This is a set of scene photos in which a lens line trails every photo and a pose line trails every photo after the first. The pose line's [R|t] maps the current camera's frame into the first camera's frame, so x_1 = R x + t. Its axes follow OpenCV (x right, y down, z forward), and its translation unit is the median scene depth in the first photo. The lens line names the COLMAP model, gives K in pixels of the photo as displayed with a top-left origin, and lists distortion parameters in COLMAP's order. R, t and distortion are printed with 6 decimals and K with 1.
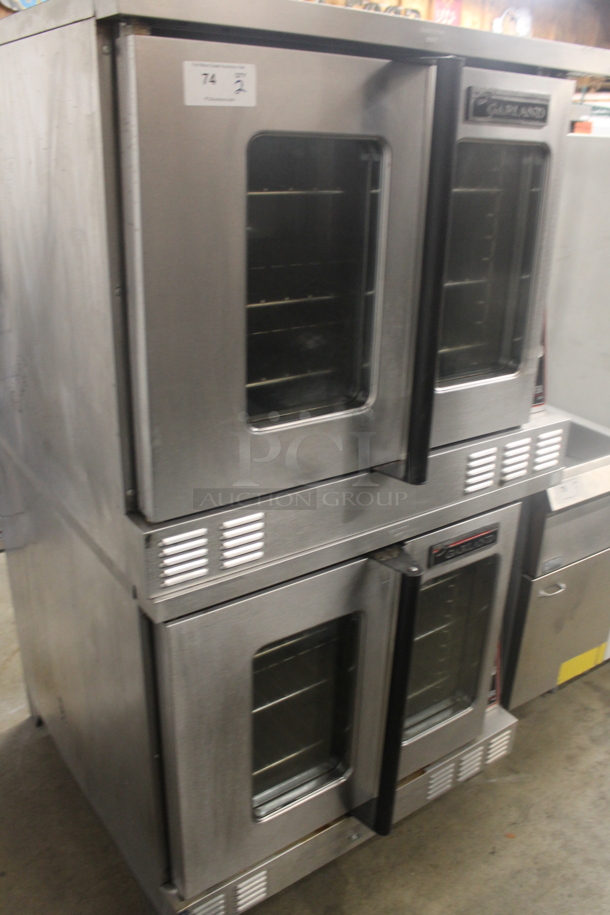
lens RADIAL K [[776.8, 0, 313.2], [0, 776.8, 457.0], [0, 0, 1]] dist [-0.134372, 0.076780]
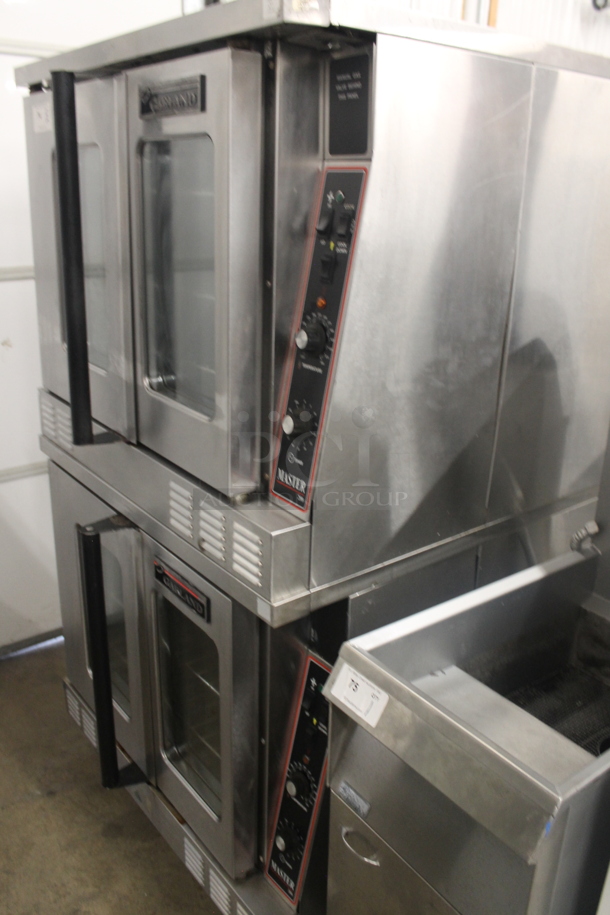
lens RADIAL K [[776.8, 0, 311.7], [0, 776.8, 455.1], [0, 0, 1]] dist [-0.134372, 0.076780]
pose [[0.061785, 0.310132, -0.948684, 1.053395], [-0.415973, 0.872017, 0.257979, -0.328397], [0.907276, 0.378688, 0.182884, 0.959449]]
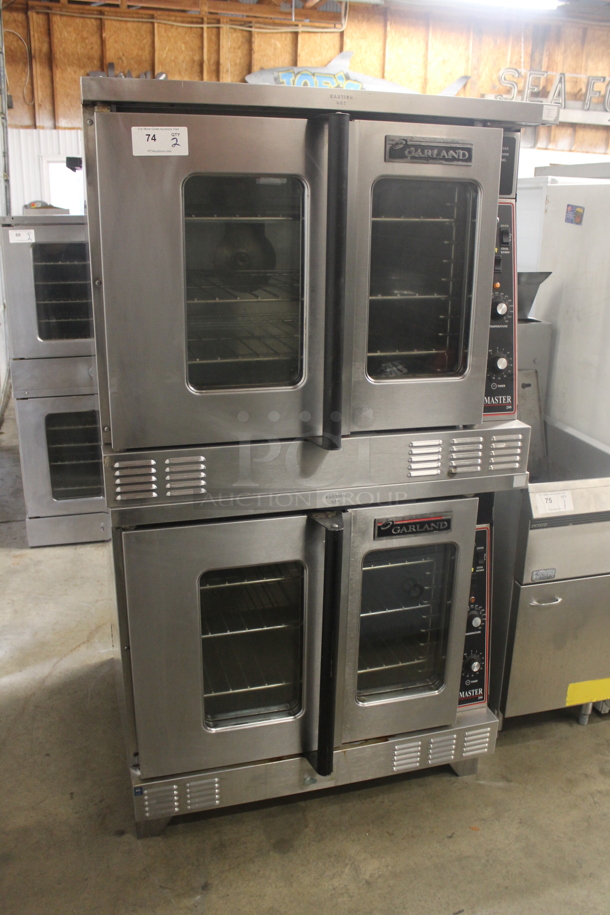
lens RADIAL K [[776.8, 0, 305.2], [0, 776.8, 453.5], [0, 0, 1]] dist [-0.134372, 0.076780]
pose [[0.944128, 0.082891, -0.318984, 0.420428], [-0.113060, 0.990583, -0.077224, 0.120541], [0.309579, 0.108974, 0.944609, -0.152659]]
